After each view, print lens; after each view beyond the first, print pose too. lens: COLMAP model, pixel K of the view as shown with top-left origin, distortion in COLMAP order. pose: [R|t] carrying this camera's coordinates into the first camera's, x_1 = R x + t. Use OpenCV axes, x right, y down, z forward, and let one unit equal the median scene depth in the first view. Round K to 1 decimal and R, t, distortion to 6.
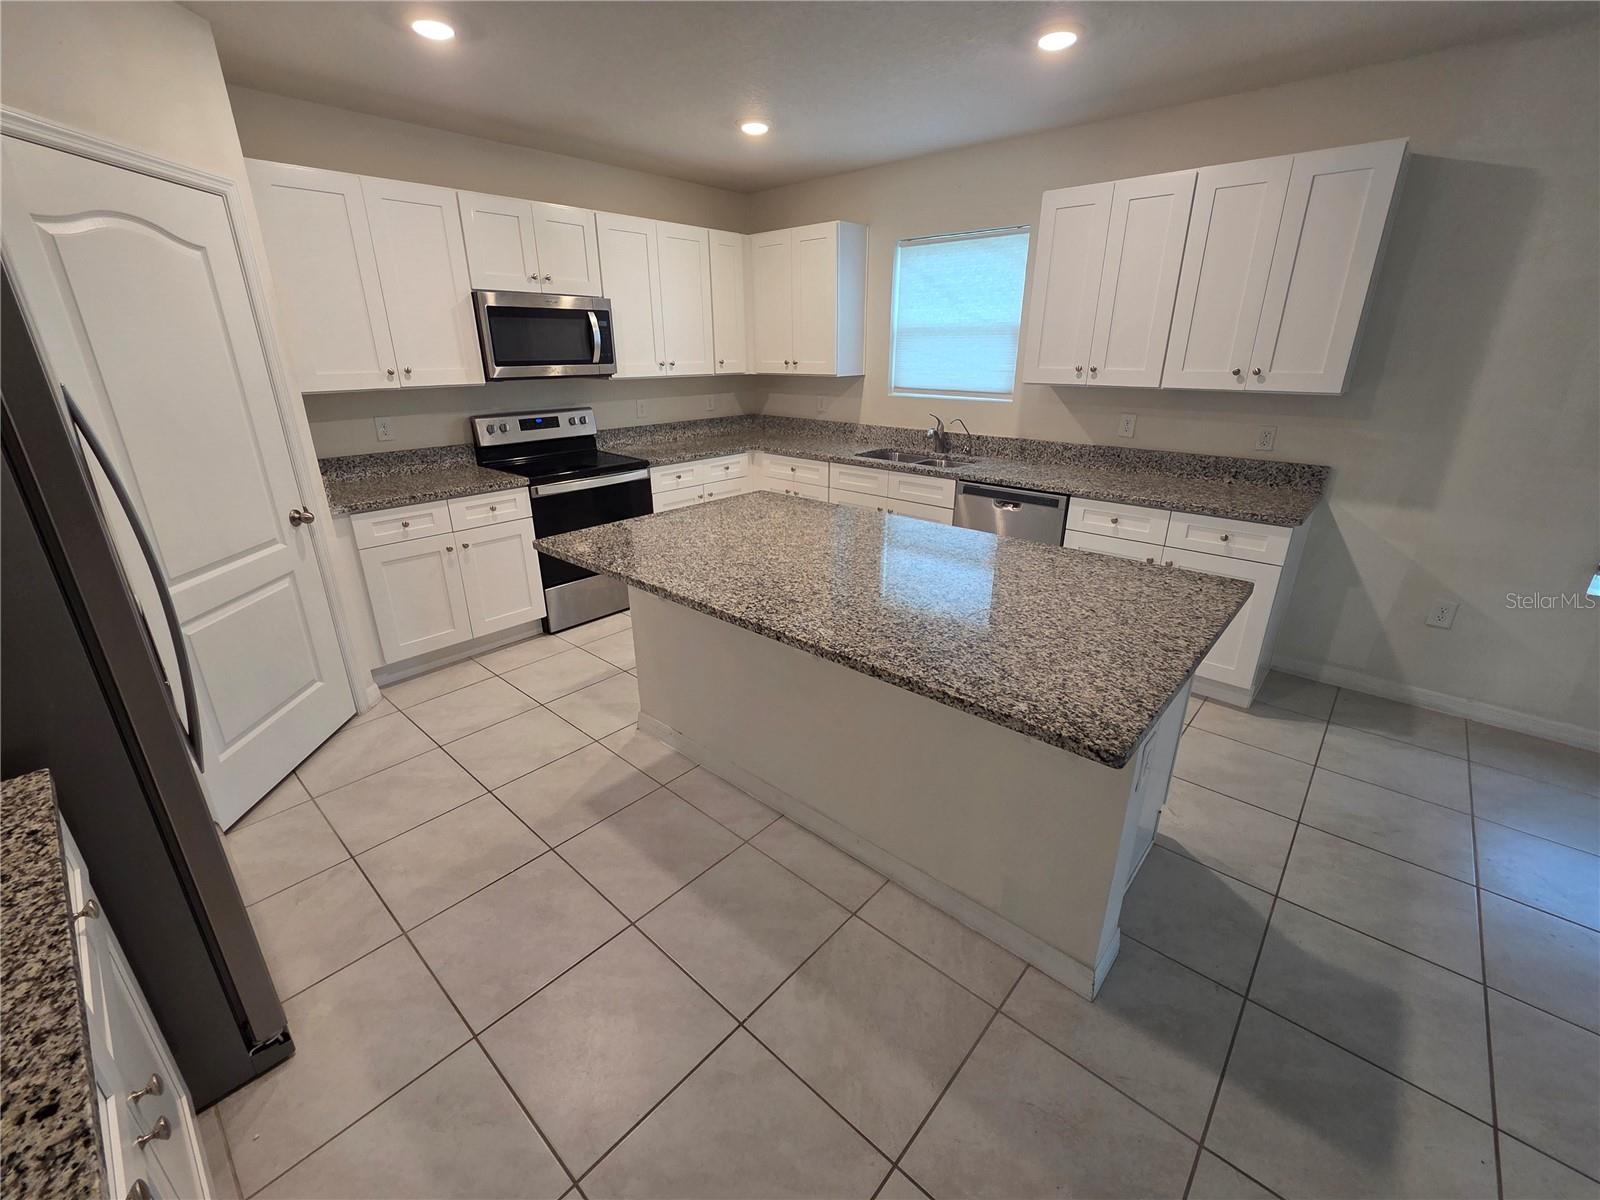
lens RADIAL K [[675.8, 0, 800.0], [0, 675.8, 600.0], [0, 0, 1]] dist [-0.002465, -0.000244]
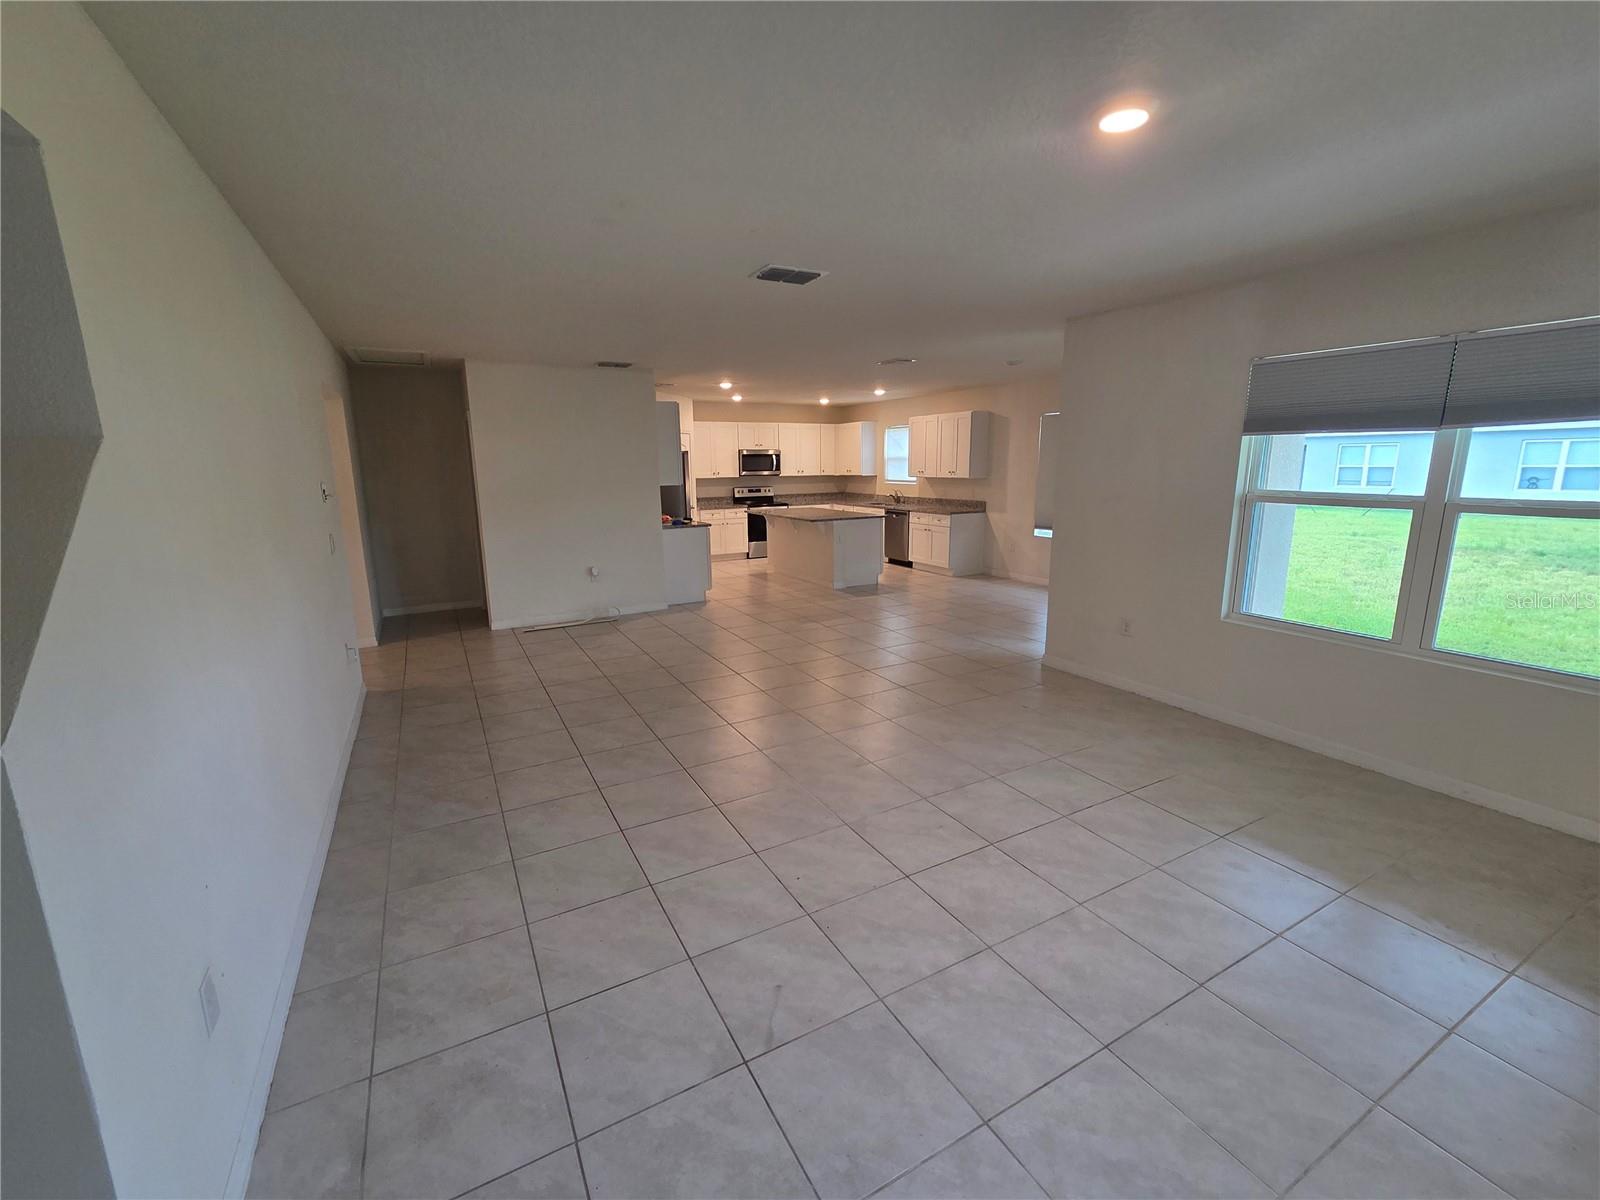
lens RADIAL K [[675.8, 0, 800.0], [0, 675.8, 600.0], [0, 0, 1]] dist [-0.002465, -0.000244]
pose [[0.940716, 0.056971, -0.334376, 0.839202], [-0.108875, 0.984347, -0.138590, 0.612536], [0.321246, 0.166779, 0.932194, -1.655299]]
